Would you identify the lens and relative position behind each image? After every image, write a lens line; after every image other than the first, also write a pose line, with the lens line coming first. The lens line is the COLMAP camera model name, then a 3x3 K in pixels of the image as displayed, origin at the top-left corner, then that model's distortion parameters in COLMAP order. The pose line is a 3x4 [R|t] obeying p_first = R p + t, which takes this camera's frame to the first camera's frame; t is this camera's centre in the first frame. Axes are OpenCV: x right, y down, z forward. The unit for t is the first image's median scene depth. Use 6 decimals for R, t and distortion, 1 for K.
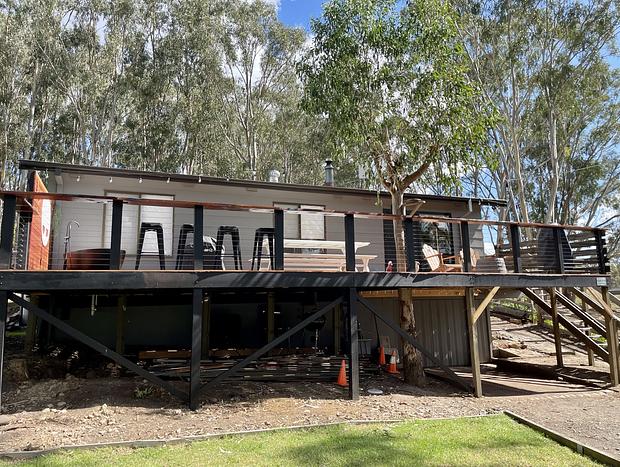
lens RADIAL K [[476.8, 0, 310.0], [0, 476.8, 233.5], [0, 0, 1]] dist [0.112149, -0.159022]
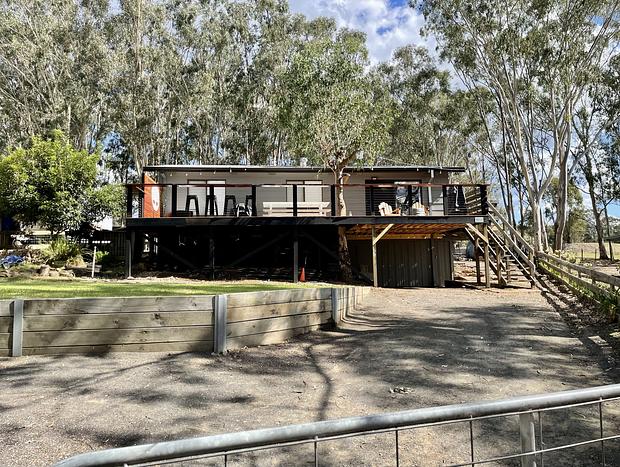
lens RADIAL K [[476.8, 0, 310.0], [0, 476.8, 233.5], [0, 0, 1]] dist [0.112149, -0.159022]
pose [[0.957441, -0.030470, -0.287017, 0.514840], [0.043894, 0.998217, 0.040449, 0.056372], [0.285273, -0.051326, 0.957071, -0.573262]]
